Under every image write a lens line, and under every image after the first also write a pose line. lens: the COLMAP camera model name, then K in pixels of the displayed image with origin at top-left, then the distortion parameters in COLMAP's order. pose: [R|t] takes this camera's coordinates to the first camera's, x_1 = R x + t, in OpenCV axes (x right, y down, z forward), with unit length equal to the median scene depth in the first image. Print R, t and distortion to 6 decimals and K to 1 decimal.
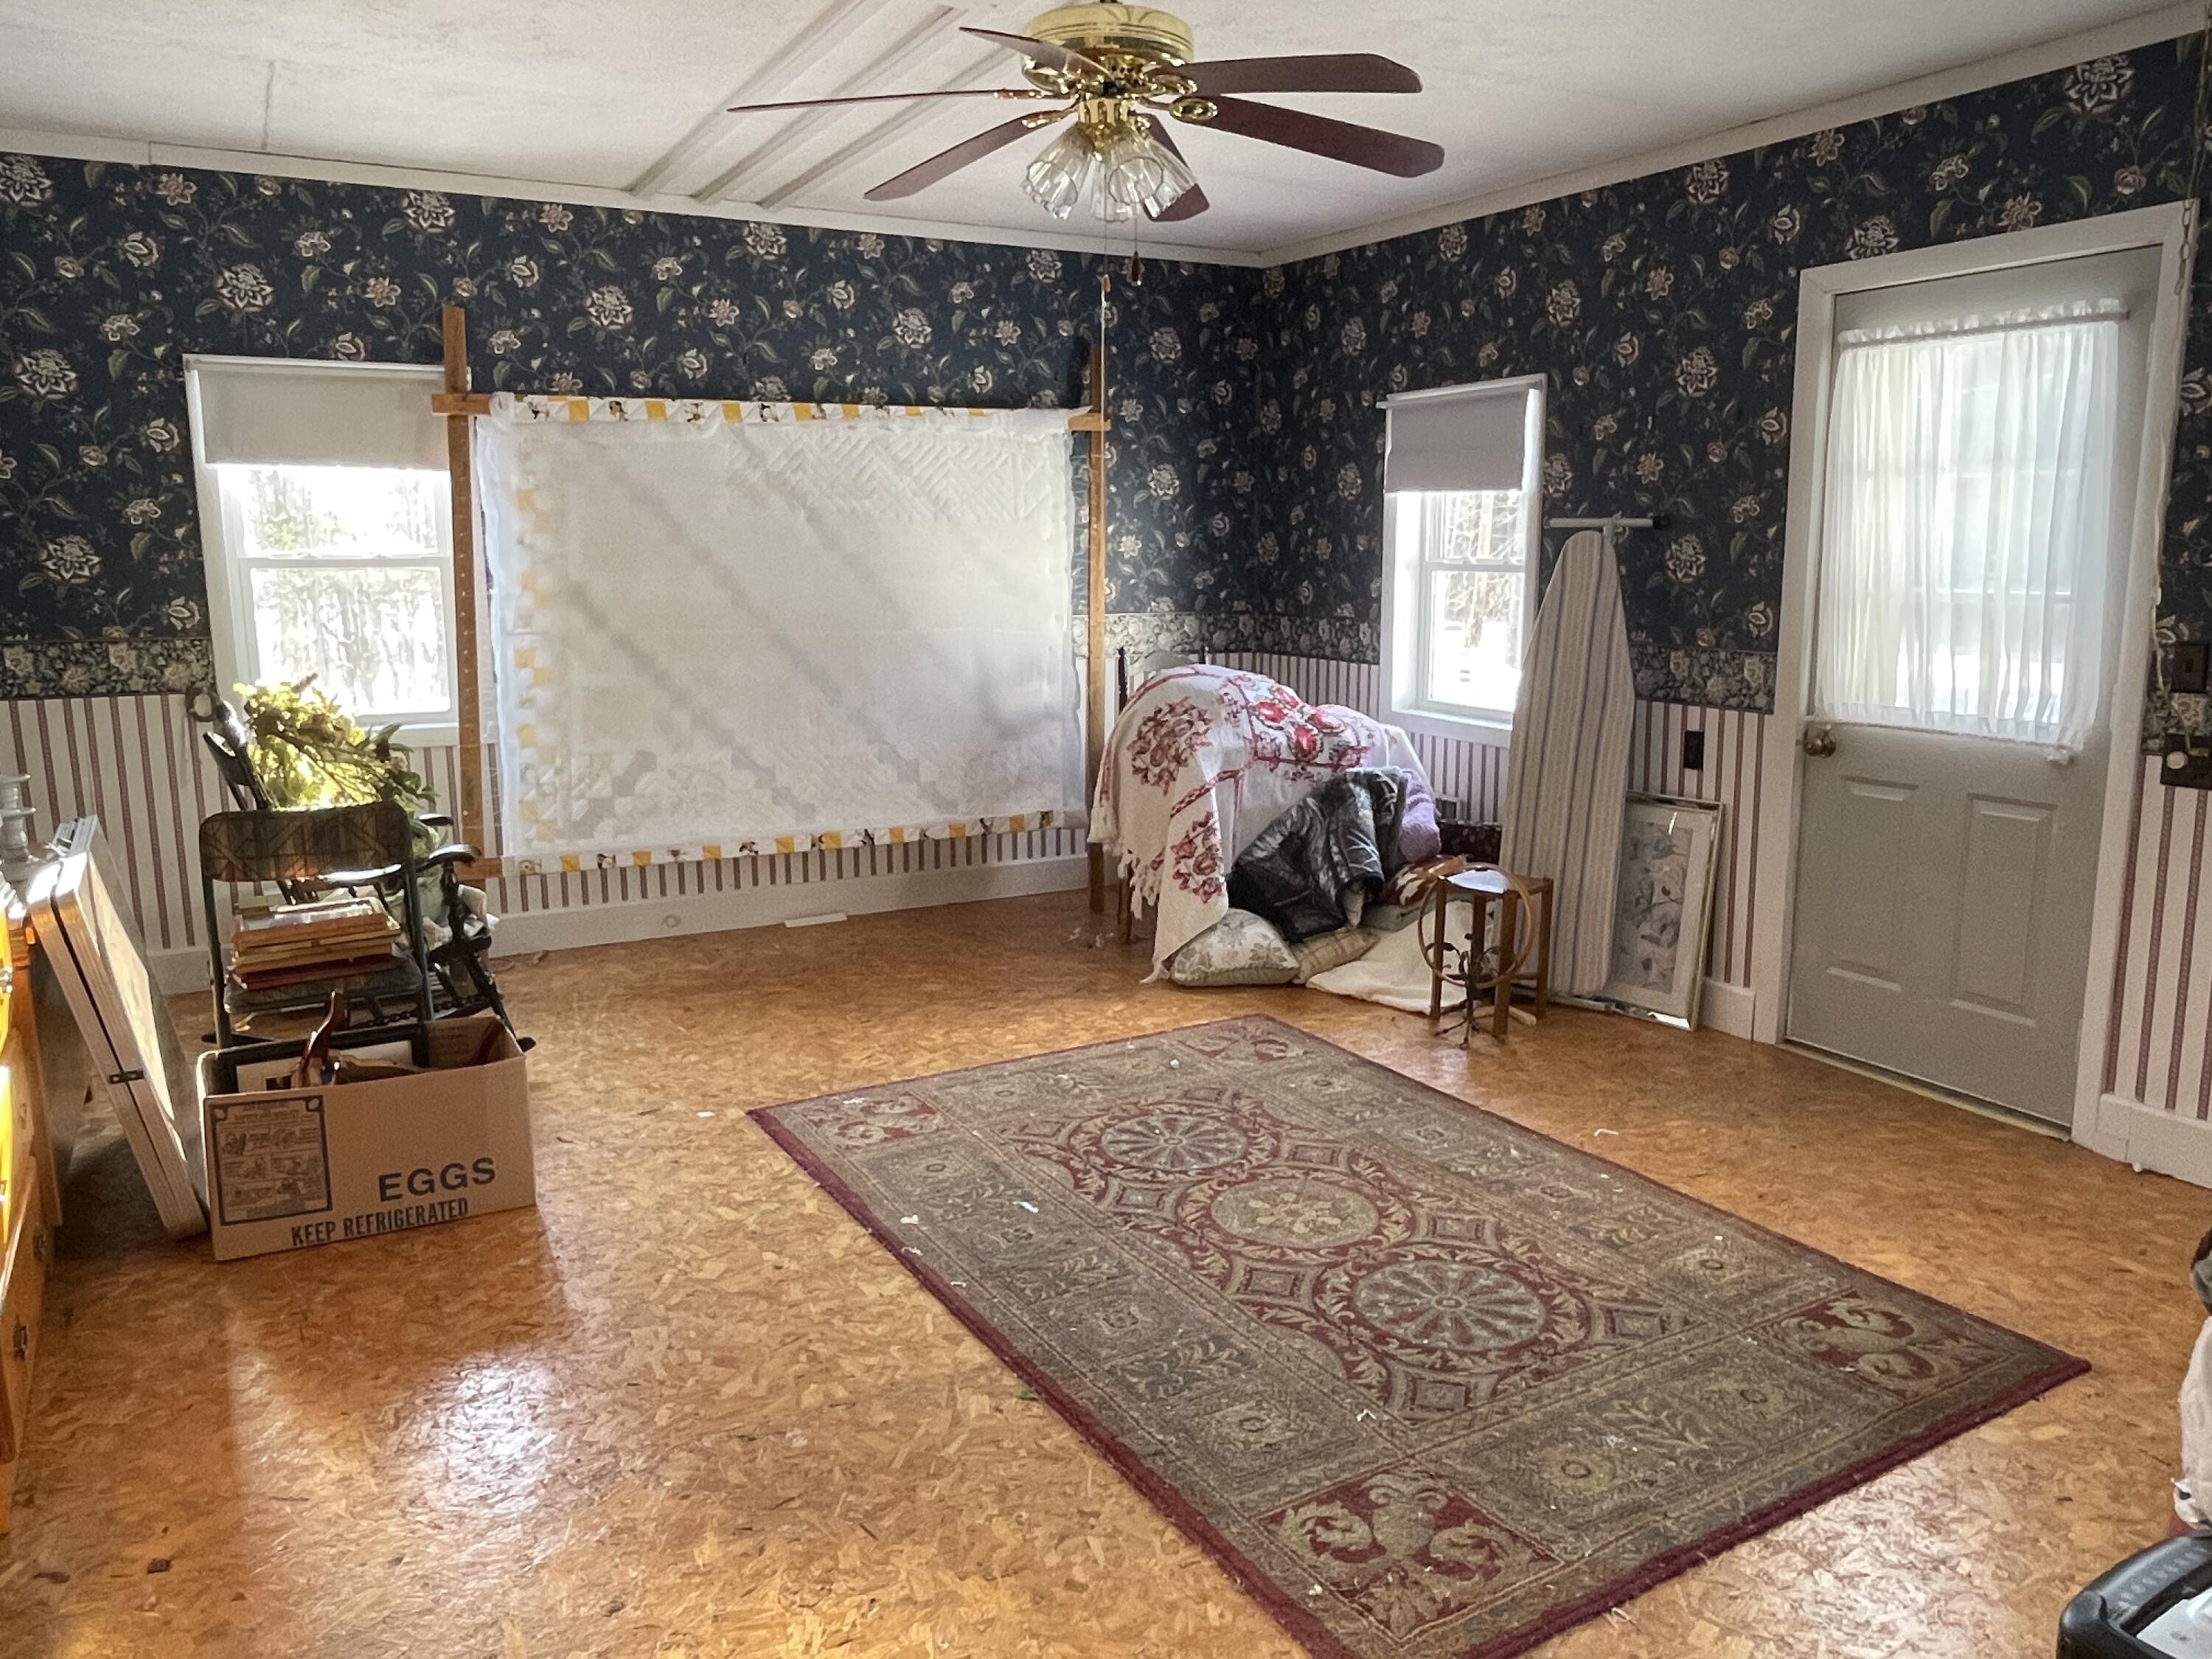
lens RADIAL K [[1522.6, 0, 1090.9], [0, 1522.6, 820.0], [0, 0, 1]] dist [0.002743, -0.009714]
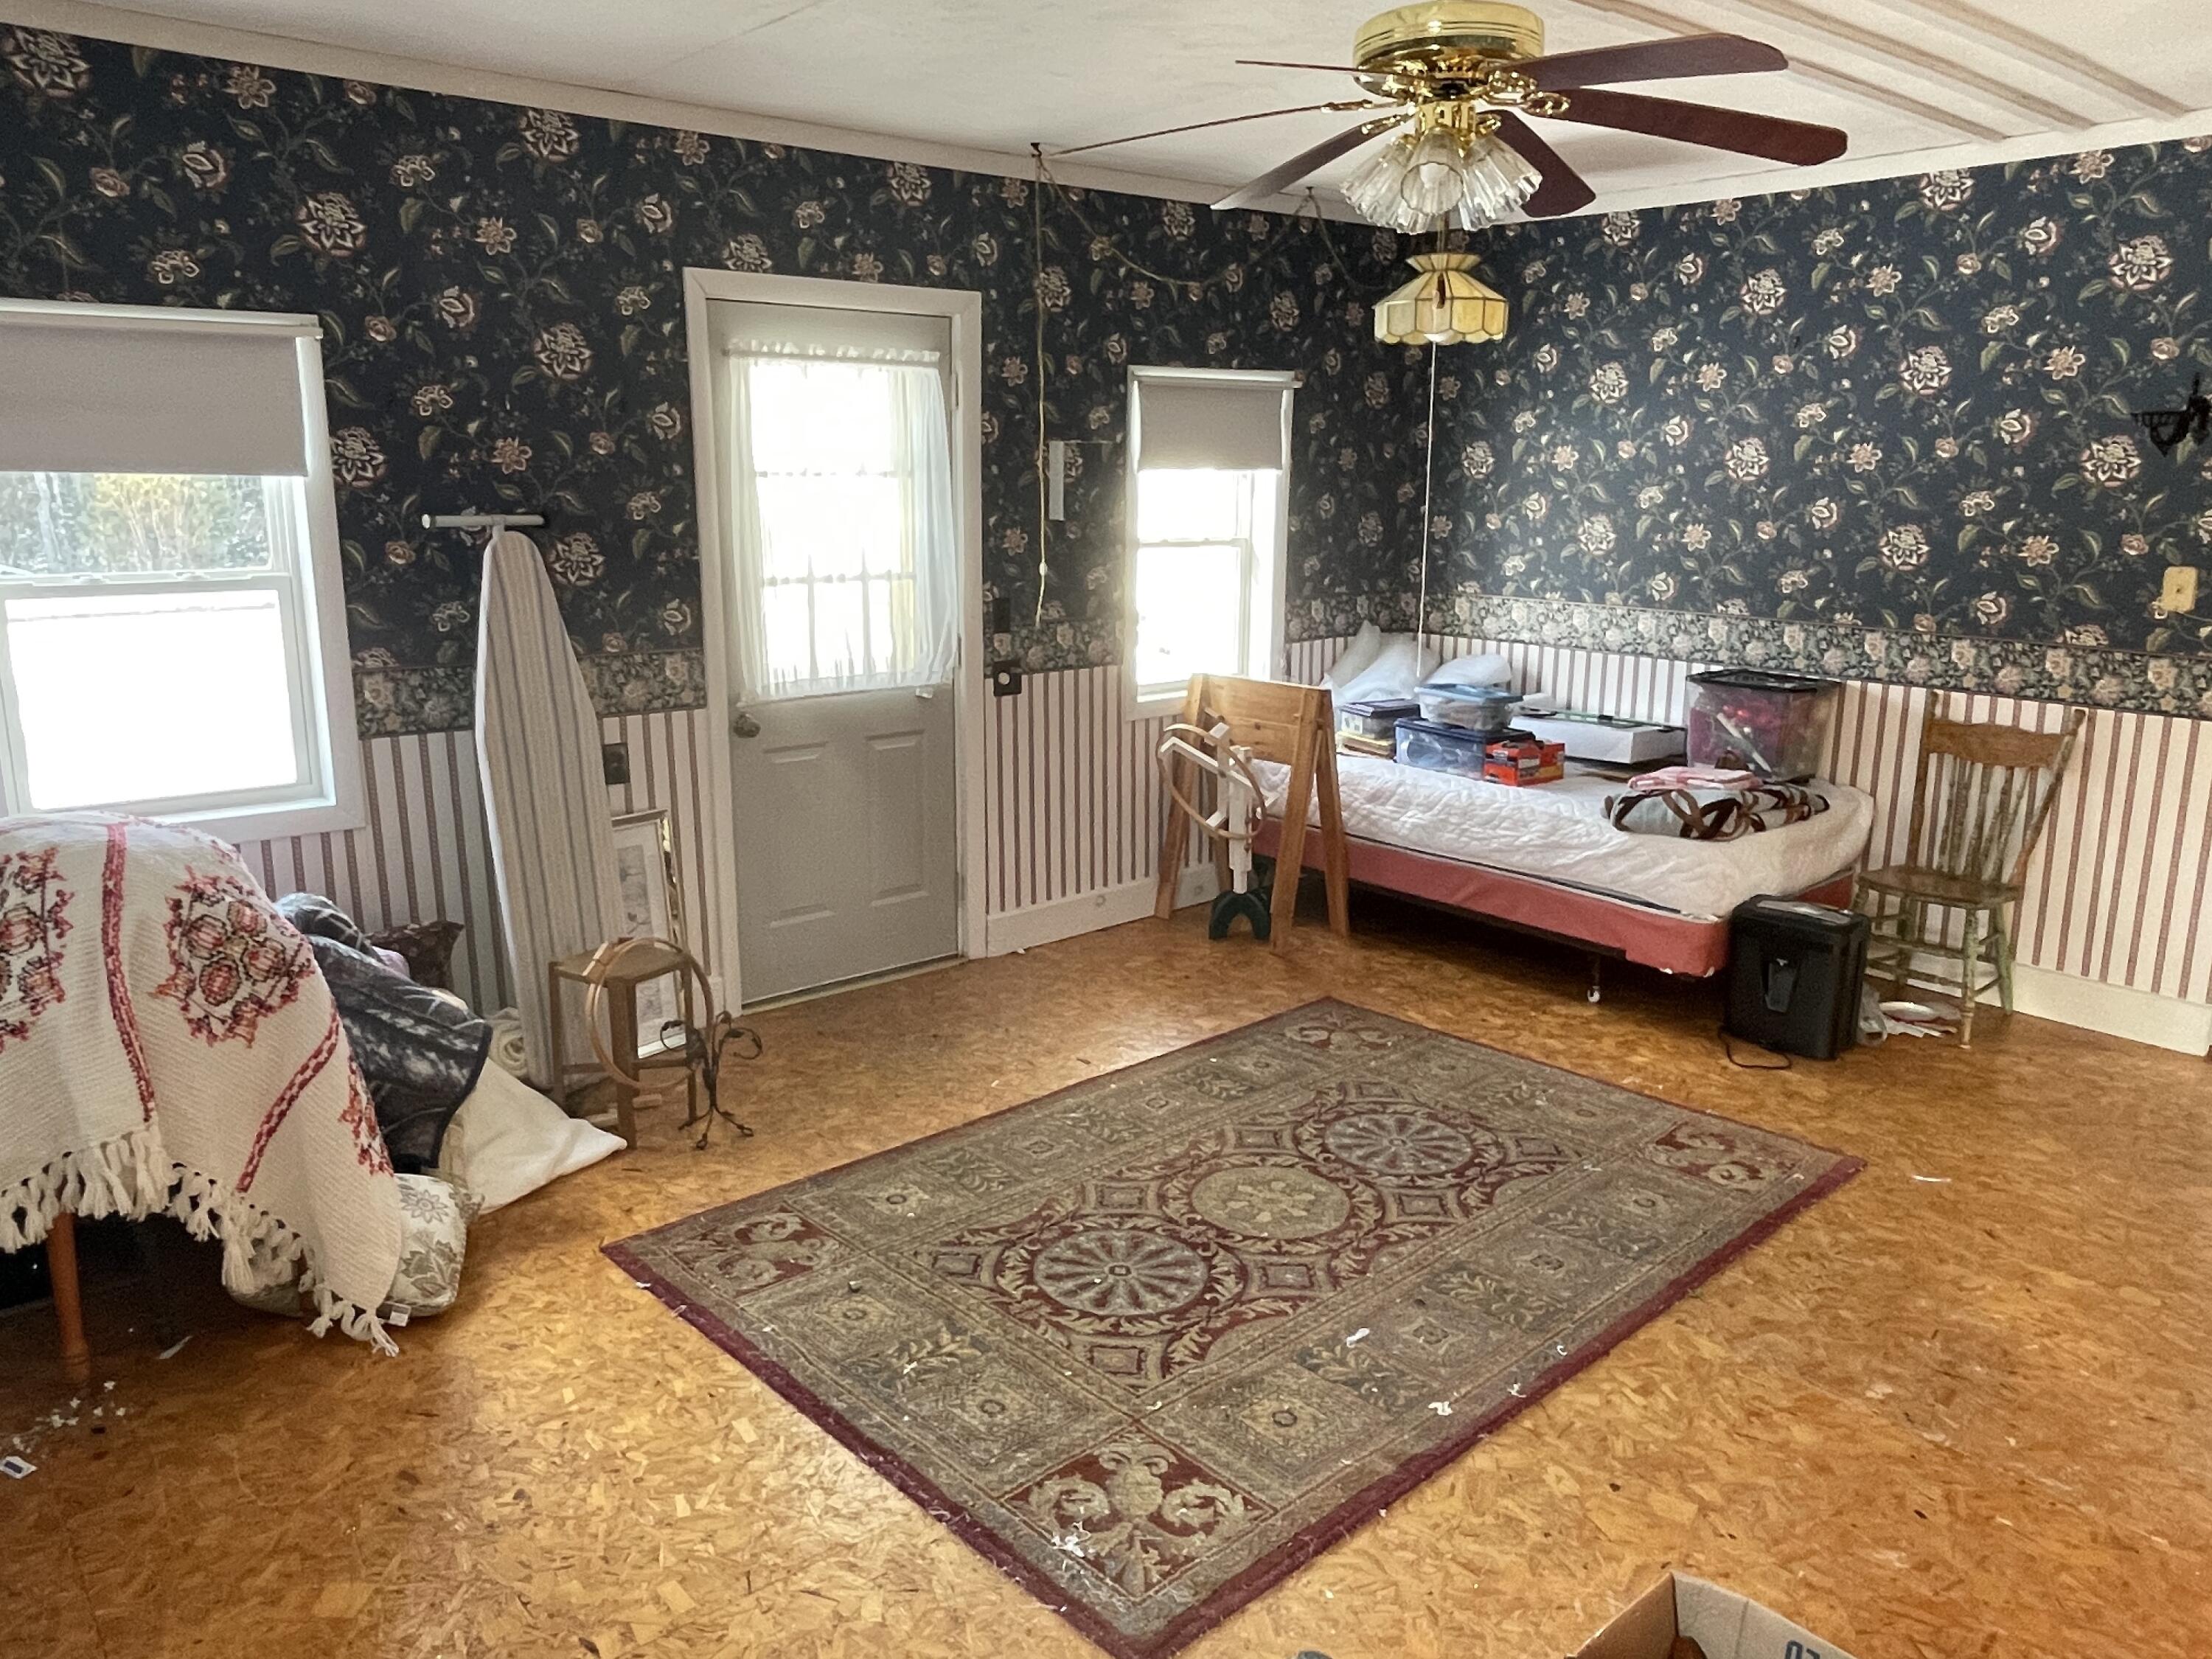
lens RADIAL K [[1522.6, 0, 1088.0], [0, 1522.6, 826.6], [0, 0, 1]] dist [0.002743, -0.009714]
pose [[-0.182126, -0.216590, 0.959124, -0.631695], [0.178424, 0.951965, 0.248854, -0.214765], [-0.966951, 0.216453, -0.134733, 0.967998]]
